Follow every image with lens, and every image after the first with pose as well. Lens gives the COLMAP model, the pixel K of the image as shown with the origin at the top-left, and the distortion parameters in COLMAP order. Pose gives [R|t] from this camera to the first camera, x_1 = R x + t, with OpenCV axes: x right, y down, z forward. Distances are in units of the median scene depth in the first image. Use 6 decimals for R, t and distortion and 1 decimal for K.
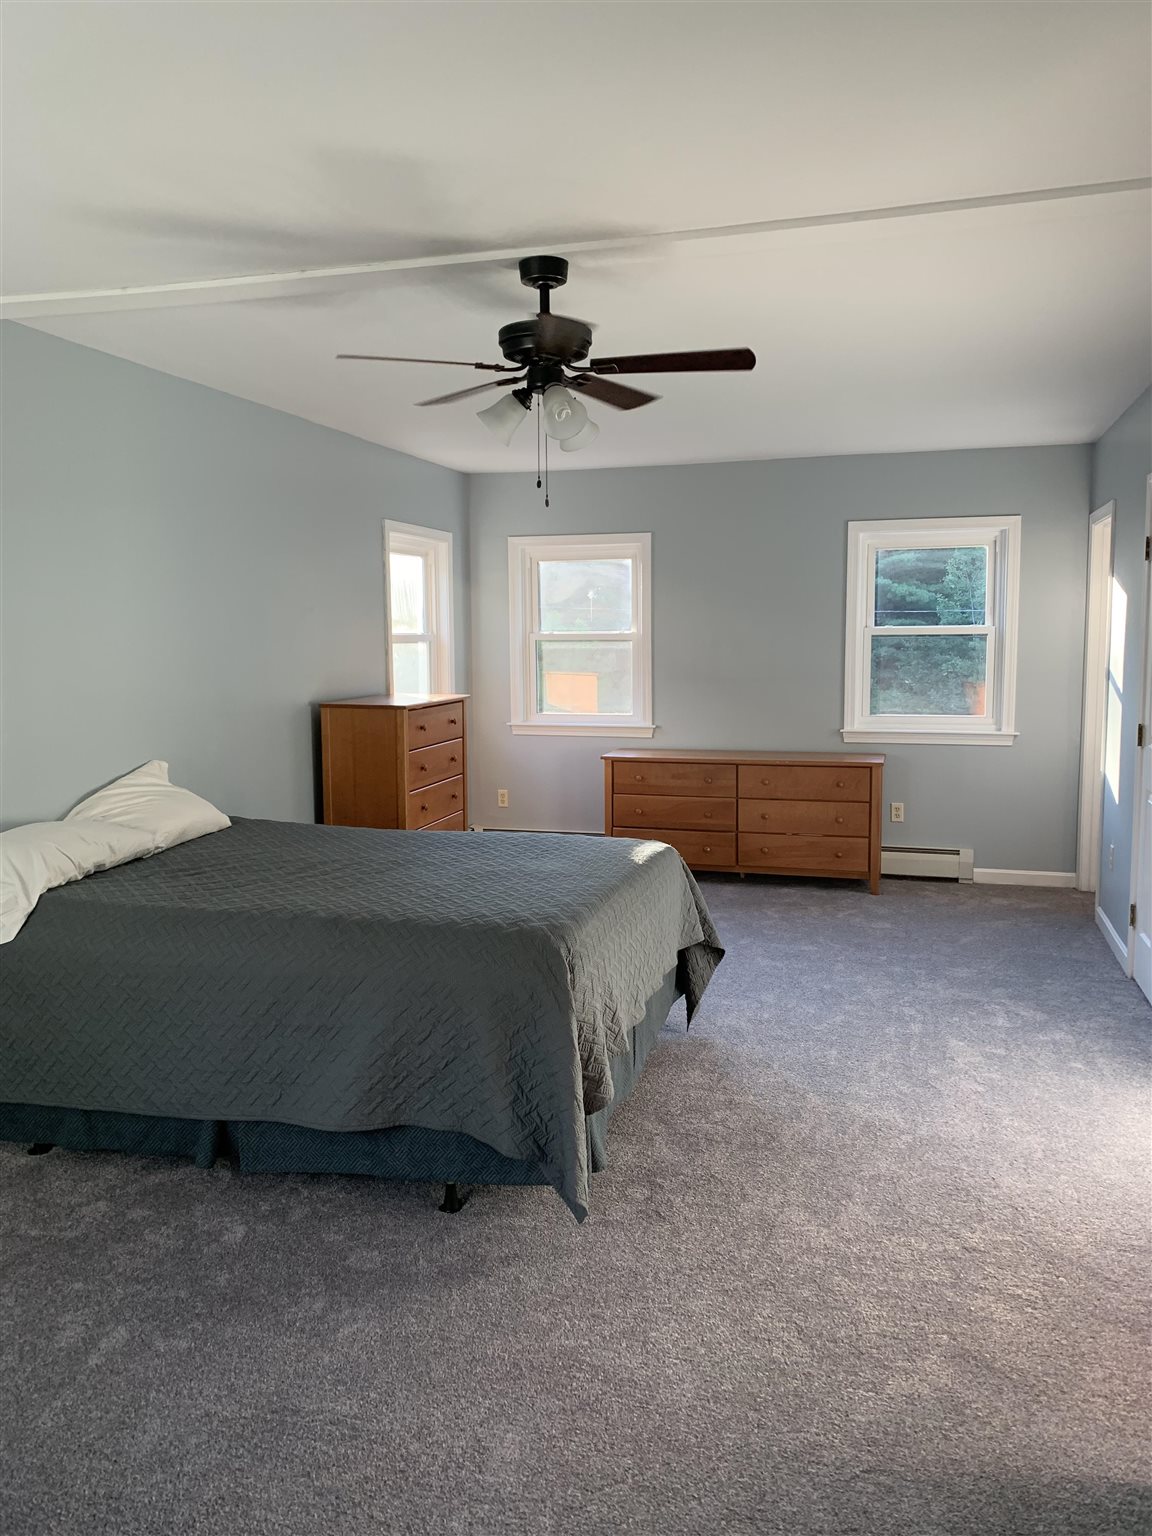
lens RADIAL K [[1180.1, 0, 576.9], [0, 1180.1, 770.6], [0, 0, 1]] dist [0.050534, -0.012099]
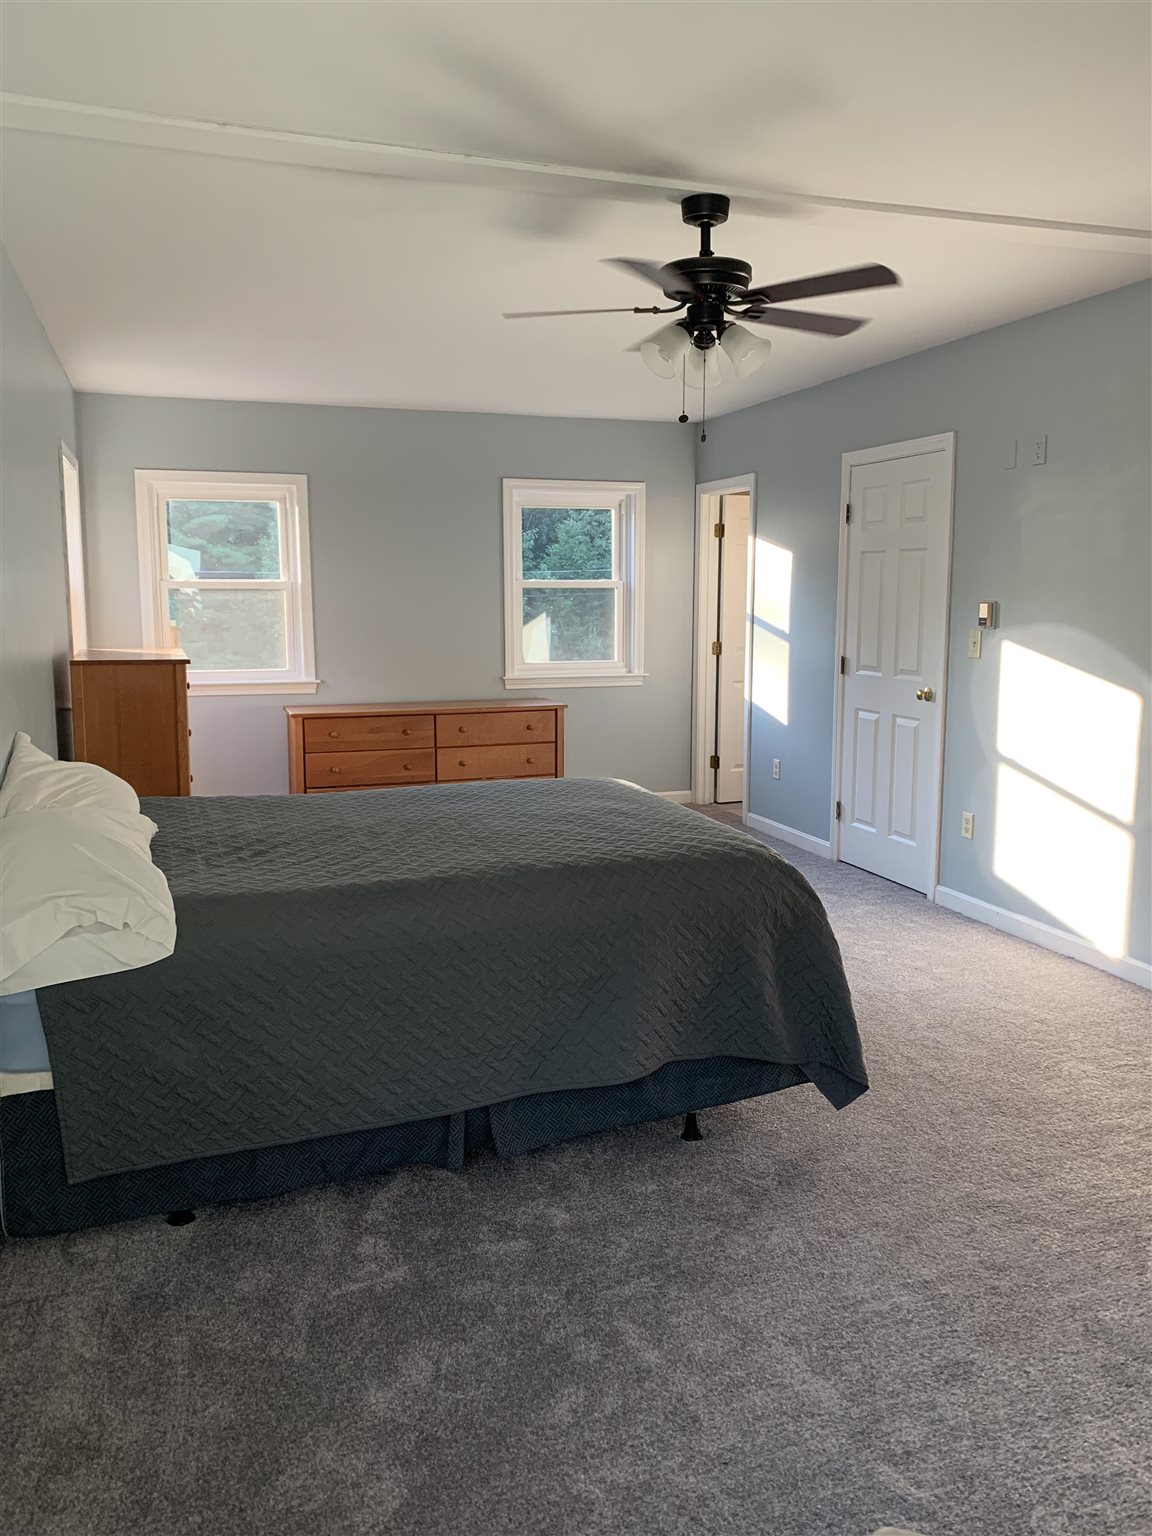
lens RADIAL K [[1180.1, 0, 579.0], [0, 1180.1, 763.6], [0, 0, 1]] dist [0.050534, -0.012099]
pose [[0.815644, -0.077592, 0.573328, -0.349138], [0.064134, 0.996985, 0.043687, 0.000512], [-0.574989, 0.001137, 0.818160, 0.108675]]
